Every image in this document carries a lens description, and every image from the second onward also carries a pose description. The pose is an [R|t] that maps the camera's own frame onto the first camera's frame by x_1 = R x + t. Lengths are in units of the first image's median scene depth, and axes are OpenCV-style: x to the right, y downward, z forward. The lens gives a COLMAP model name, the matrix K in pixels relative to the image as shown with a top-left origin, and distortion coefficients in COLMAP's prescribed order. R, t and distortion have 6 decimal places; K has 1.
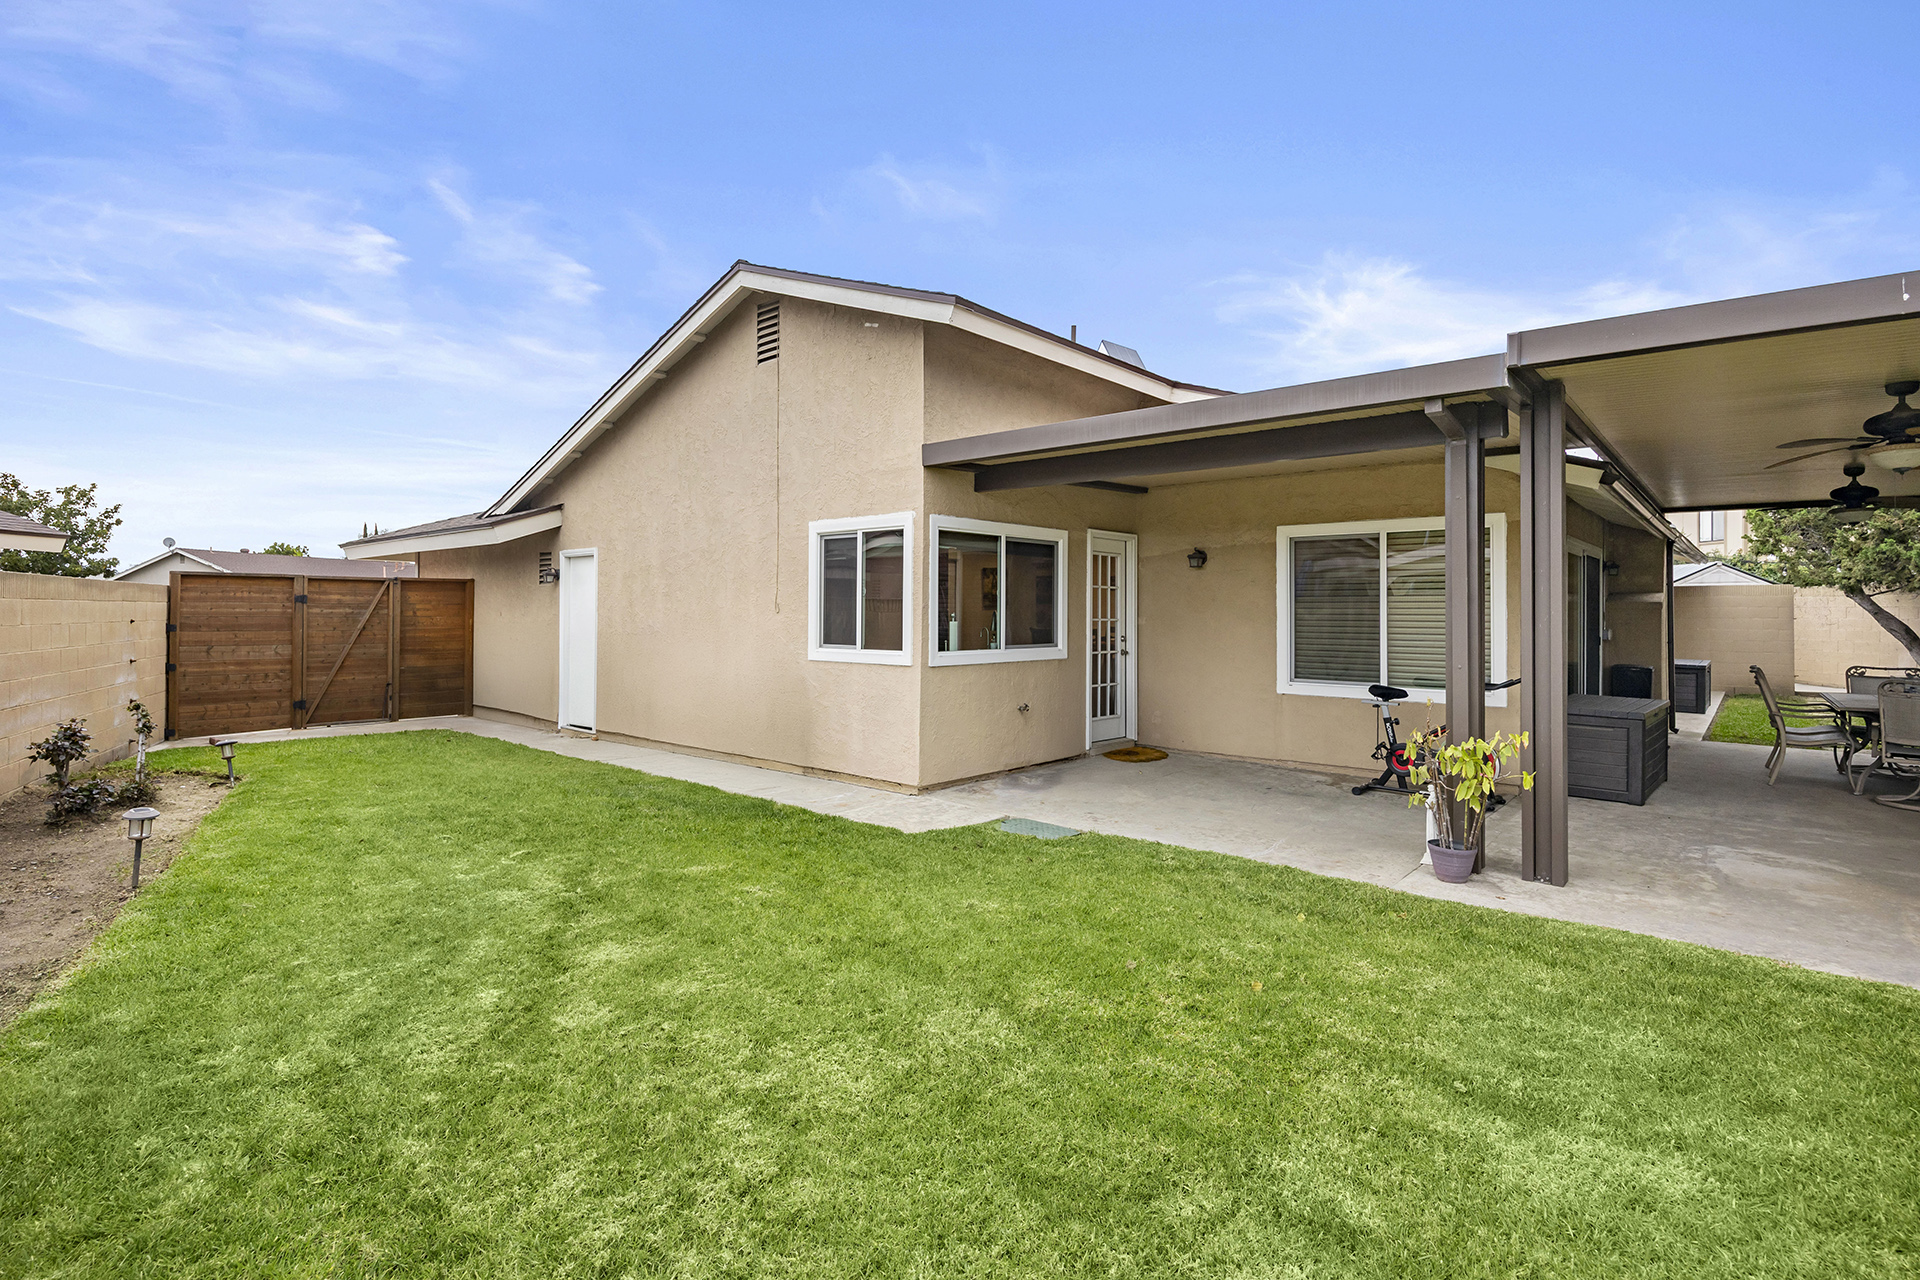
lens RADIAL K [[941.5, 0, 960.8], [0, 941.5, 610.3], [0, 0, 1]] dist [-0.002825, -0.000605]
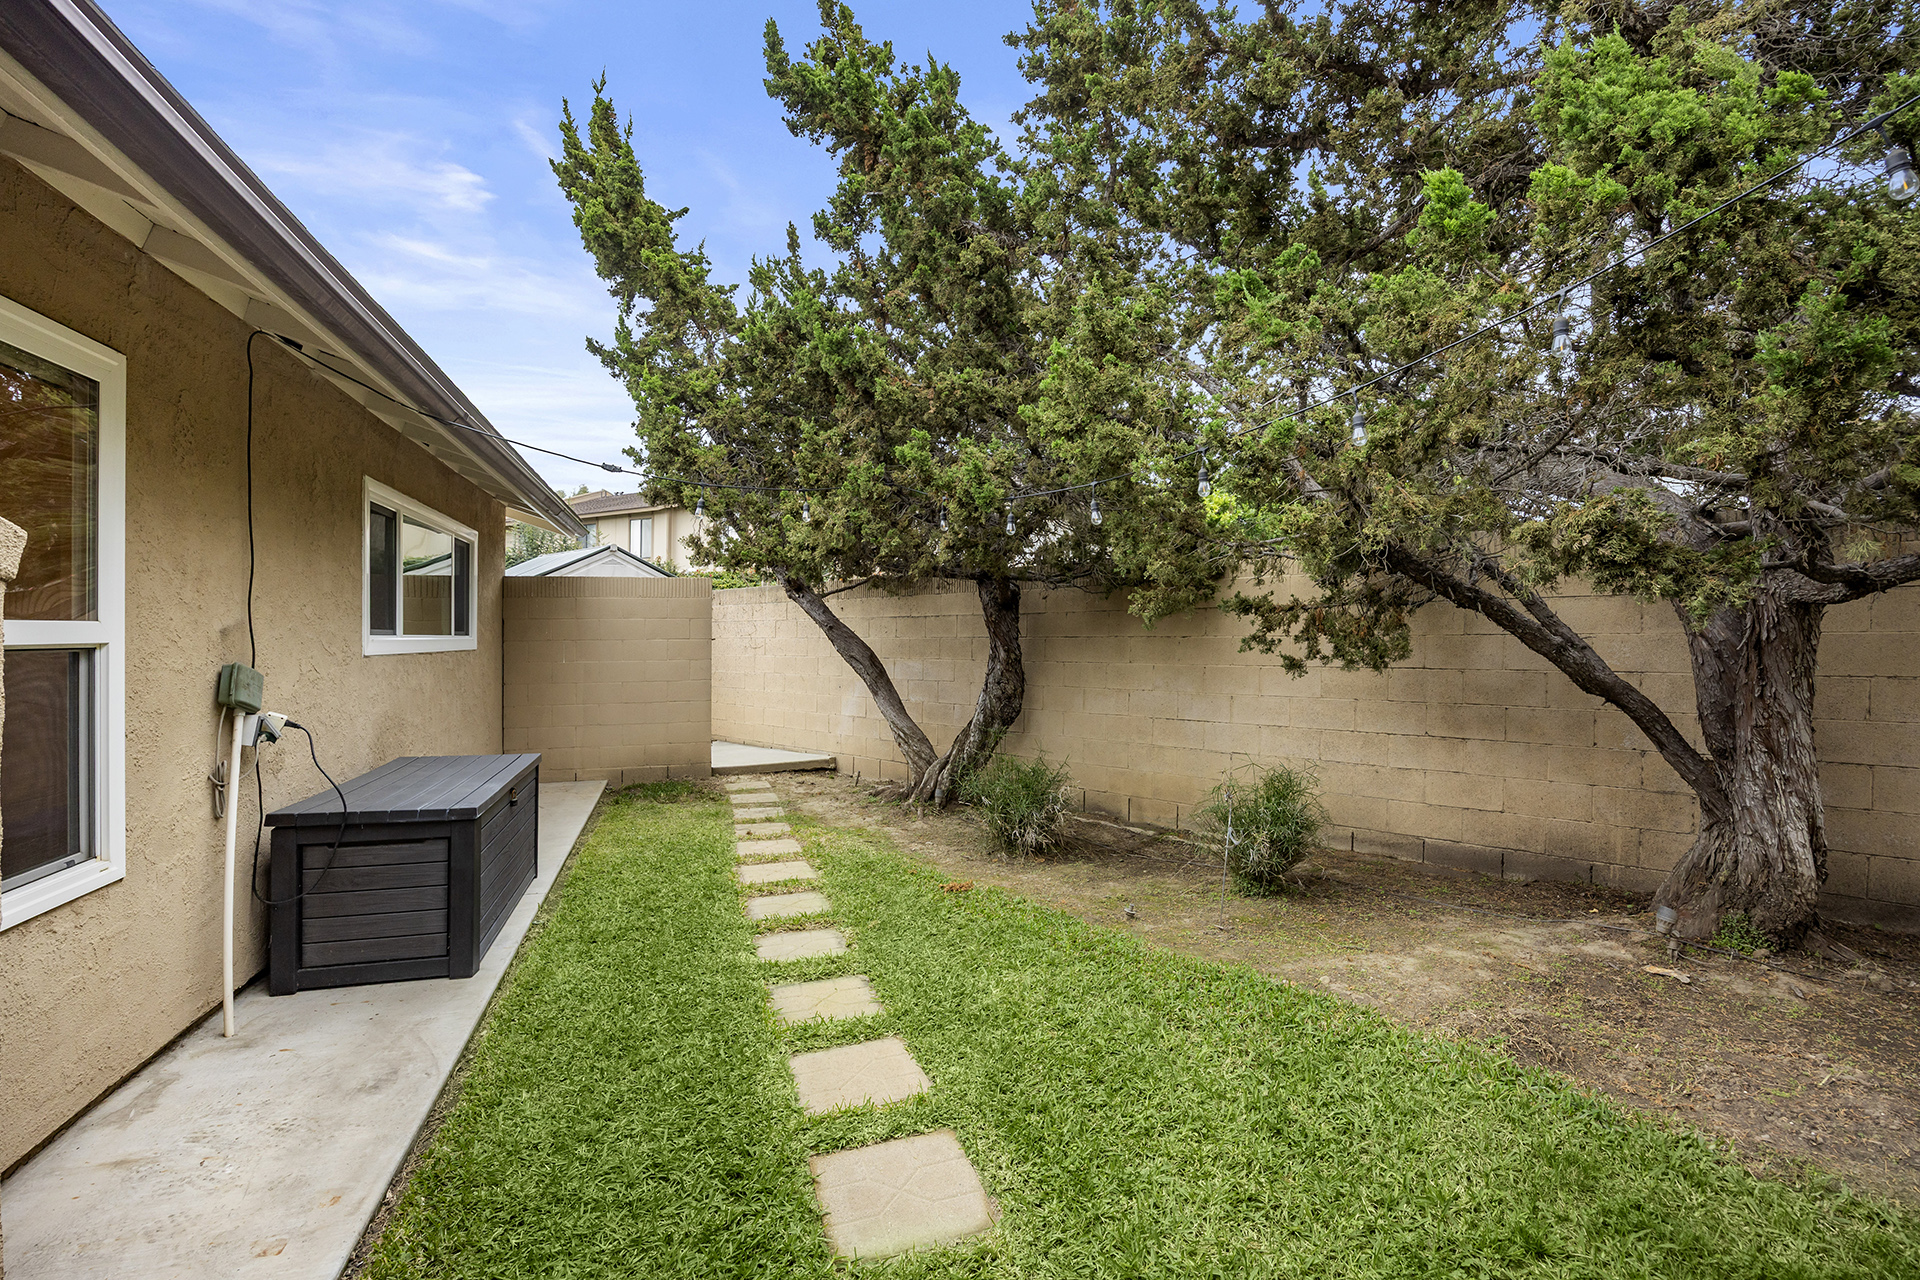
lens RADIAL K [[845.1, 0, 960.0], [0, 845.1, 640.0], [0, 0, 1]] dist [-0.001669, -0.000093]
pose [[0.531959, -0.003451, 0.846763, 0.892019], [0.001933, 0.999994, 0.002861, 0.012611], [-0.846768, 0.000115, 0.531963, 1.010930]]
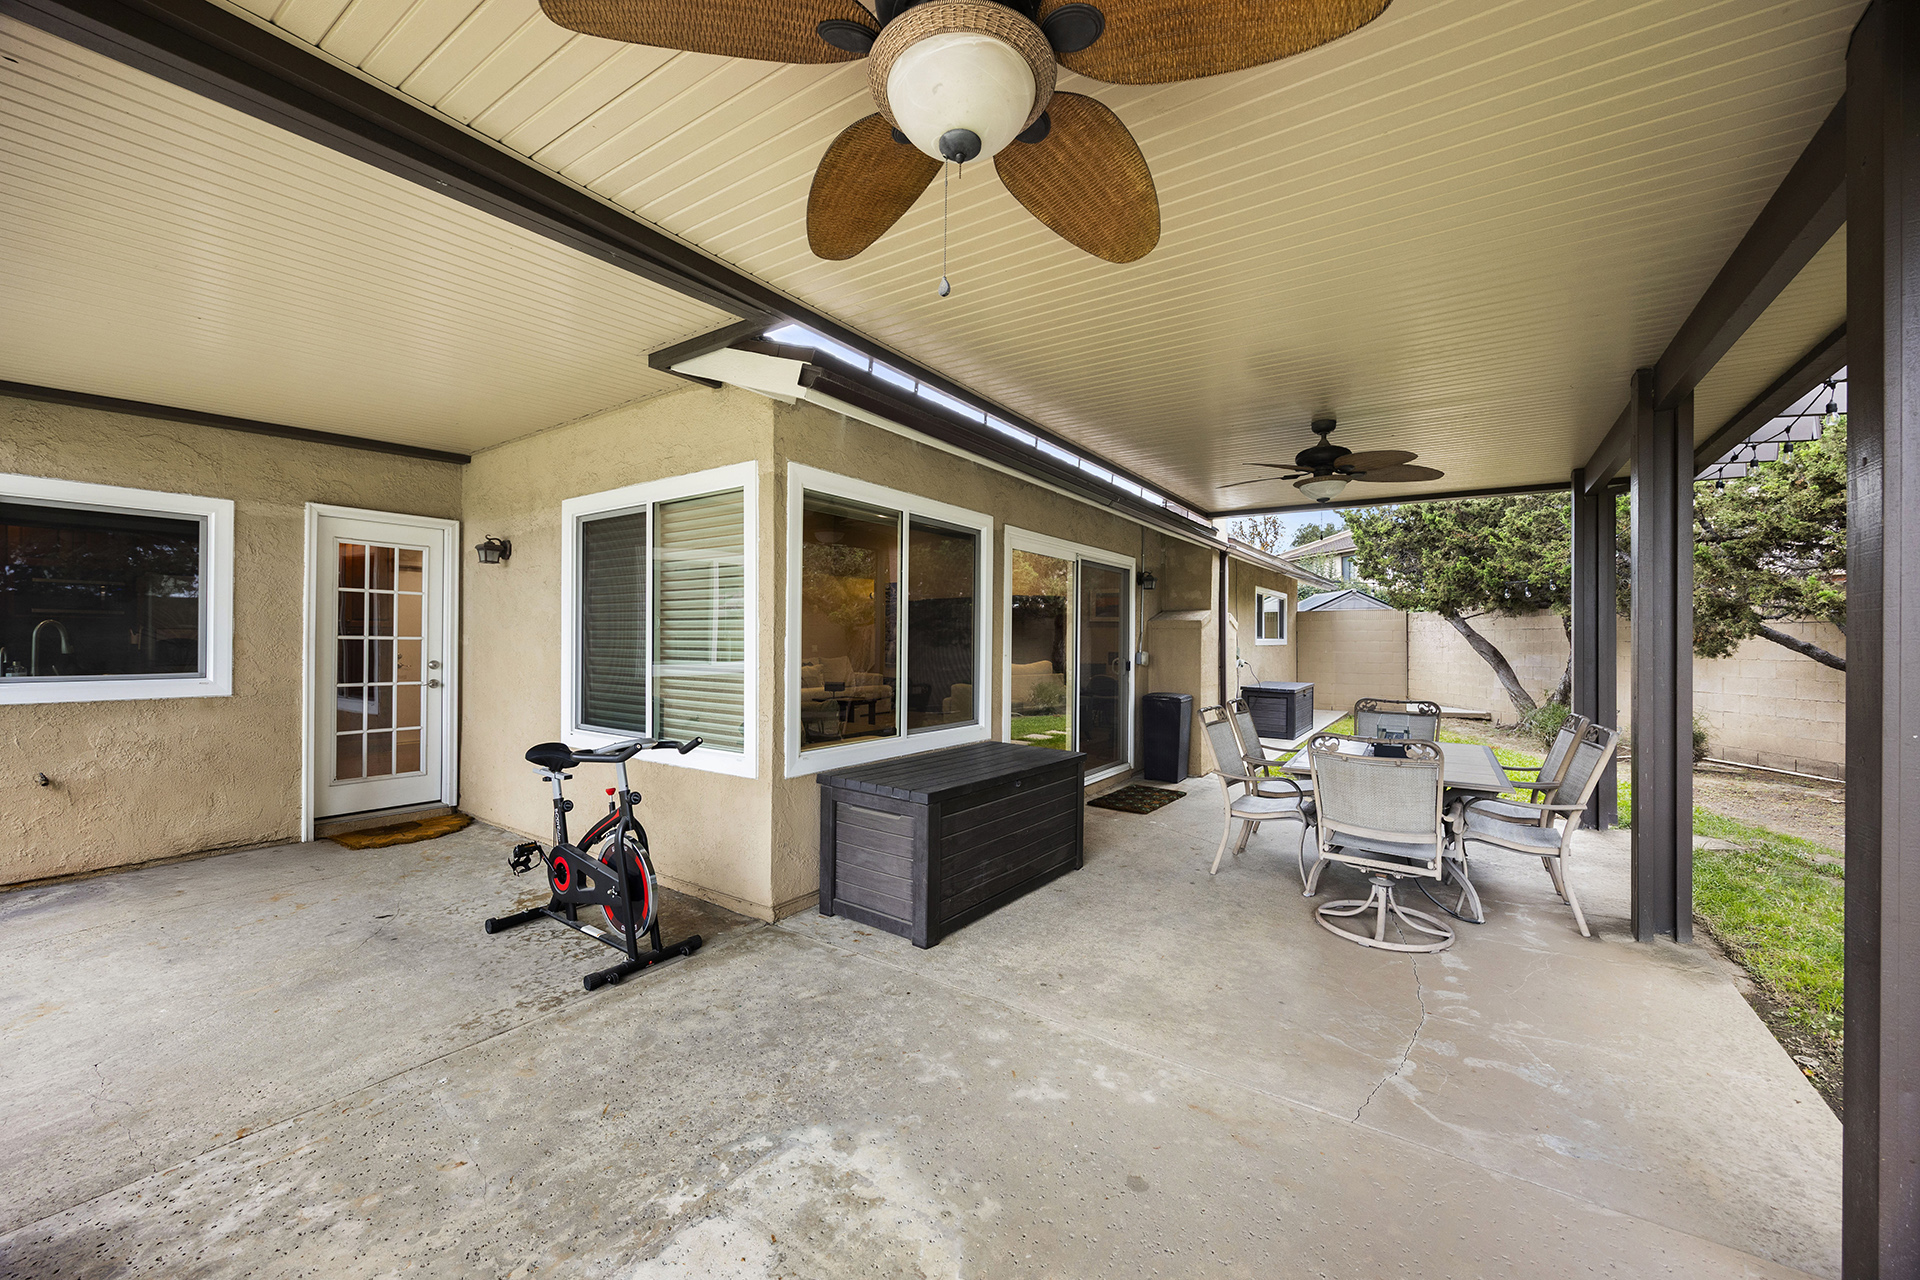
lens RADIAL K [[732.5, 0, 968.9], [0, 732.5, 634.8], [0, 0, 1]] dist [0.002680, 0.000292]
pose [[0.994206, 0.002146, 0.107474, 0.519793], [-0.001693, 0.999989, -0.004300, 0.008996], [-0.107482, 0.004093, 0.994199, 0.399329]]
